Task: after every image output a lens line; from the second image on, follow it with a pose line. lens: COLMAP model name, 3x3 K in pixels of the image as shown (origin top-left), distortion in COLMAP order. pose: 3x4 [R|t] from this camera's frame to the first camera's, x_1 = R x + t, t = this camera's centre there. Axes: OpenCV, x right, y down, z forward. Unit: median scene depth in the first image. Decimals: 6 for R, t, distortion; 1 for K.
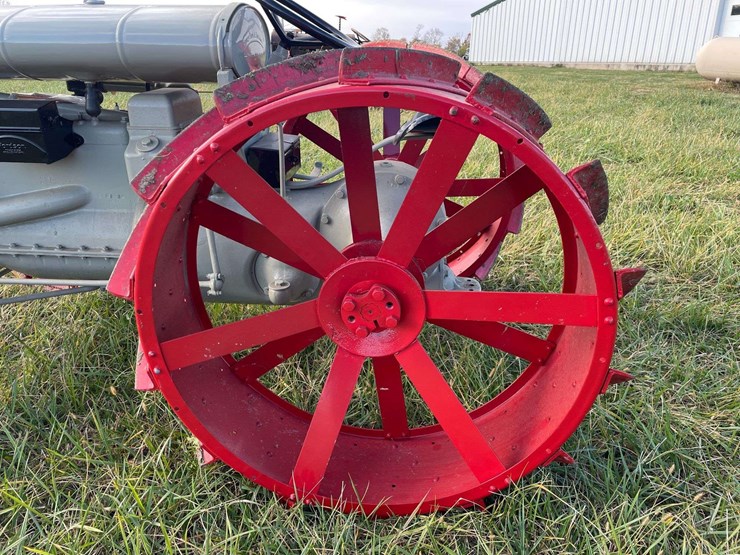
lens RADIAL K [[557.0, 0, 368.1], [0, 557.0, 269.1], [0, 0, 1]] dist [0.090879, -0.110126]
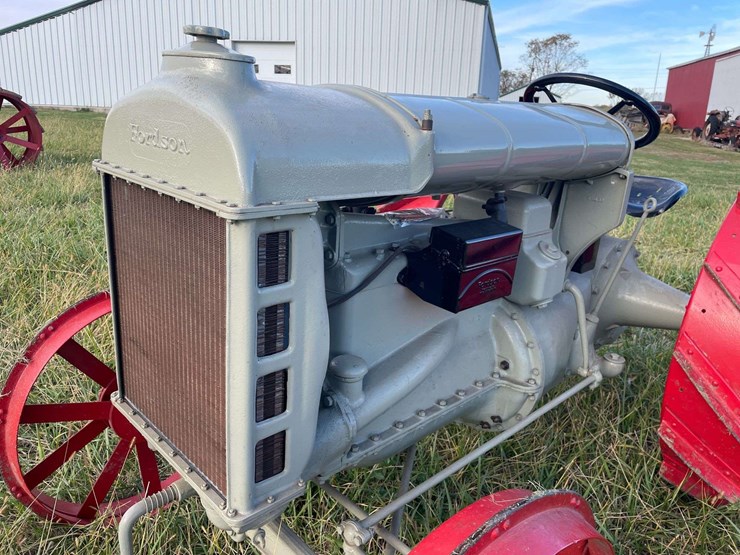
lens RADIAL K [[559.1, 0, 373.5], [0, 559.1, 273.3], [0, 0, 1]] dist [0.085909, -0.110438]
pose [[0.651358, -0.192916, 0.733837, -1.158481], [0.236439, 0.970590, 0.045290, -0.272015], [-0.720992, 0.144008, 0.677814, 0.545358]]
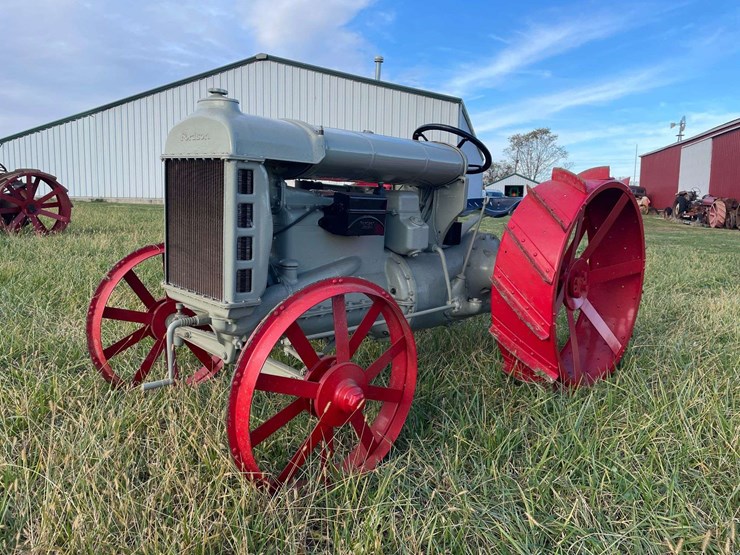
lens RADIAL K [[557.0, 0, 368.1], [0, 557.0, 269.1], [0, 0, 1]] dist [0.090879, -0.110126]
pose [[0.653653, -0.083324, 0.752193, -1.514045], [0.253604, 0.960570, -0.113975, 0.043118], [-0.713037, 0.265260, 0.649011, 0.125141]]
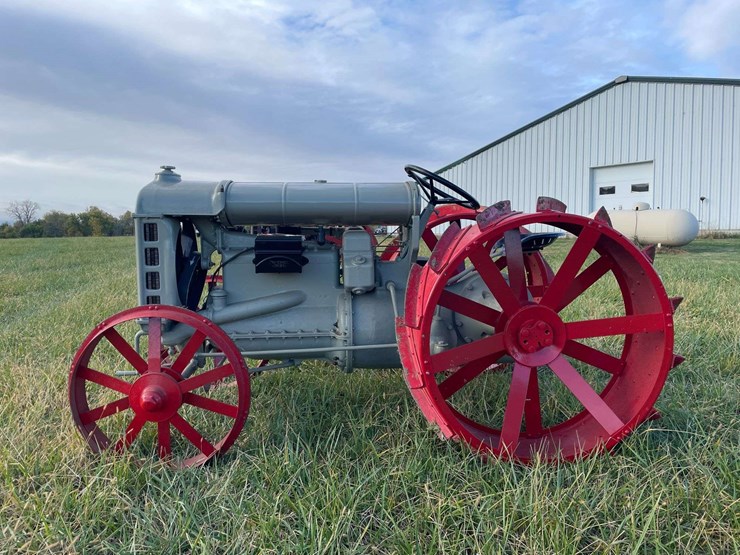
lens RADIAL K [[557.0, 0, 368.1], [0, 557.0, 269.1], [0, 0, 1]] dist [0.090879, -0.110126]
pose [[0.986844, -0.024942, 0.159738, -0.573729], [0.070410, 0.955711, -0.285760, 0.245917], [-0.145536, 0.293247, 0.944894, -0.477475]]
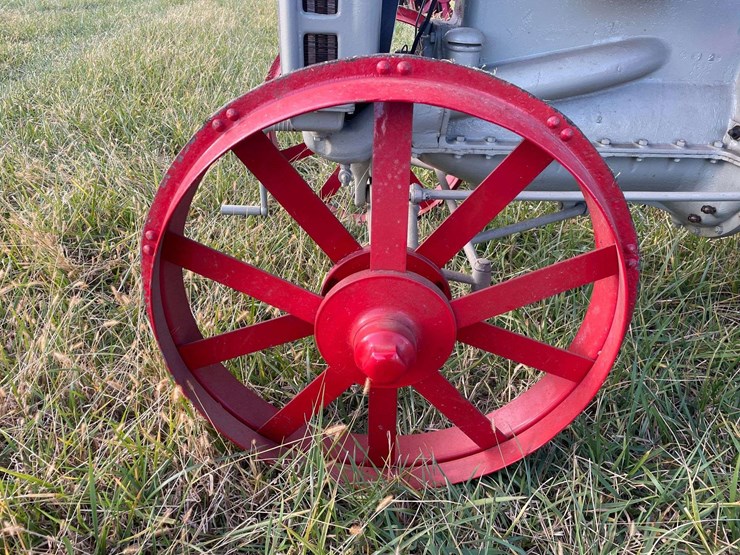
lens RADIAL K [[555.6, 0, 374.3], [0, 555.6, 274.8], [0, 0, 1]] dist [0.085955, -0.105796]
pose [[0.993691, -0.027820, 0.108647, -0.897035], [0.015581, 0.993596, 0.111910, 0.034476], [-0.111065, -0.109511, 0.987761, 0.408259]]
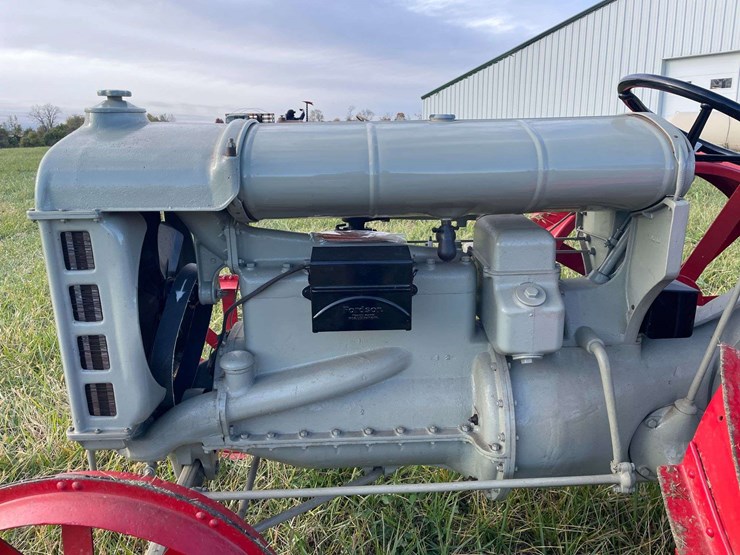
lens RADIAL K [[557.0, 0, 368.1], [0, 557.0, 269.1], [0, 0, 1]] dist [0.090879, -0.110126]
pose [[0.992698, -0.053410, 0.108158, -0.632278], [0.066571, 0.990297, -0.121986, -0.164215], [-0.100593, 0.128295, 0.986621, 0.256798]]
